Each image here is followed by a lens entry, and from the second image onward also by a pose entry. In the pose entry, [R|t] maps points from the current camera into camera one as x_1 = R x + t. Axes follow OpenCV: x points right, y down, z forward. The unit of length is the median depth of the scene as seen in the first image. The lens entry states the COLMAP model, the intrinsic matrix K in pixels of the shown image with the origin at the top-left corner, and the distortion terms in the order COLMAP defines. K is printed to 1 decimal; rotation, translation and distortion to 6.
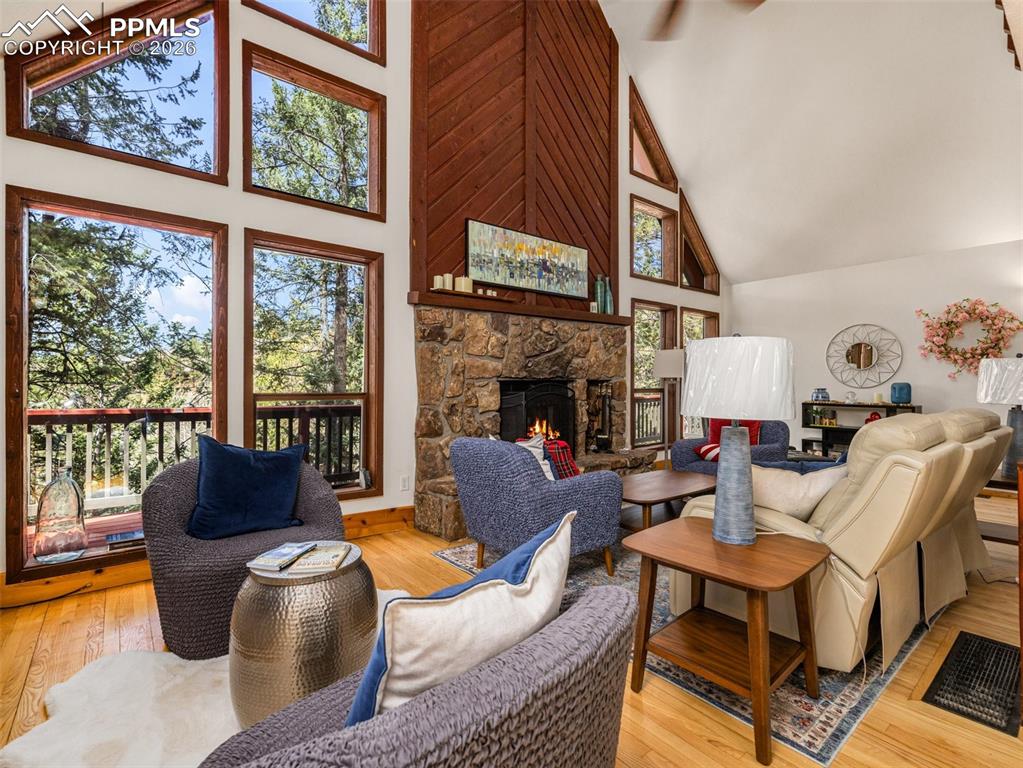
lens RADIAL K [[483.8, 0, 511.1], [0, 483.8, 380.8], [0, 0, 1]] dist [-0.001733, 0.000470]
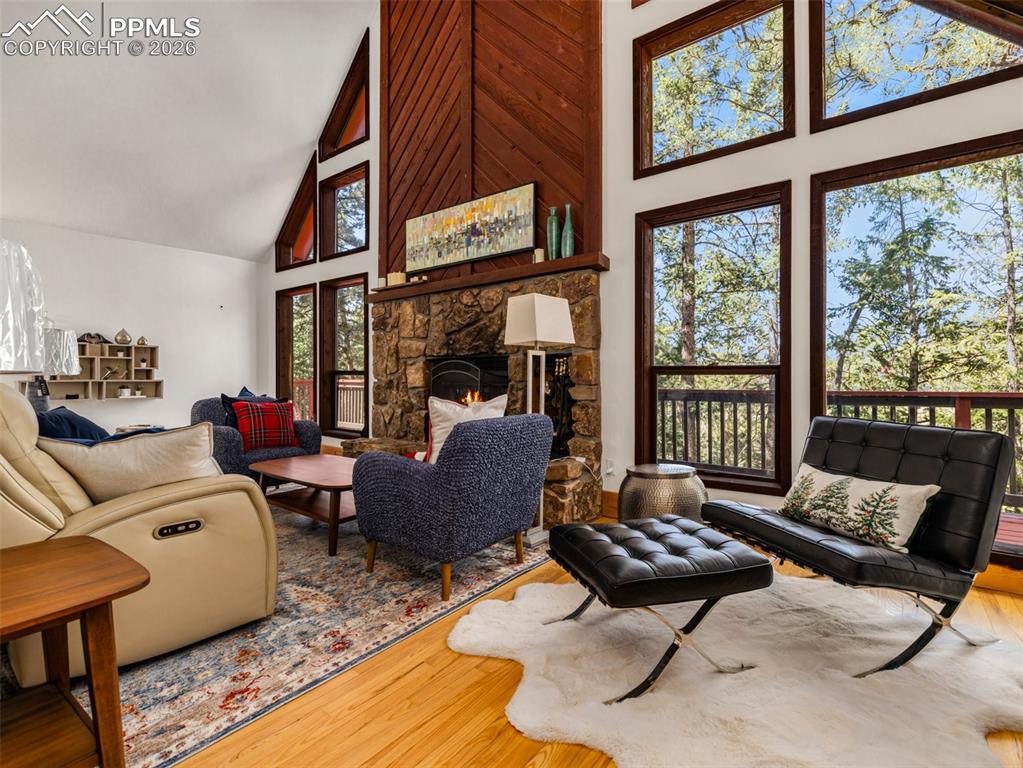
lens RADIAL K [[483.8, 0, 511.4], [0, 483.8, 366.9], [0, 0, 1]] dist [-0.001733, 0.000470]
pose [[0.223232, -0.009722, -0.974717, 1.004548], [0.009767, 0.999922, -0.007737, 0.025041], [0.974716, -0.007793, 0.223309, 0.907400]]
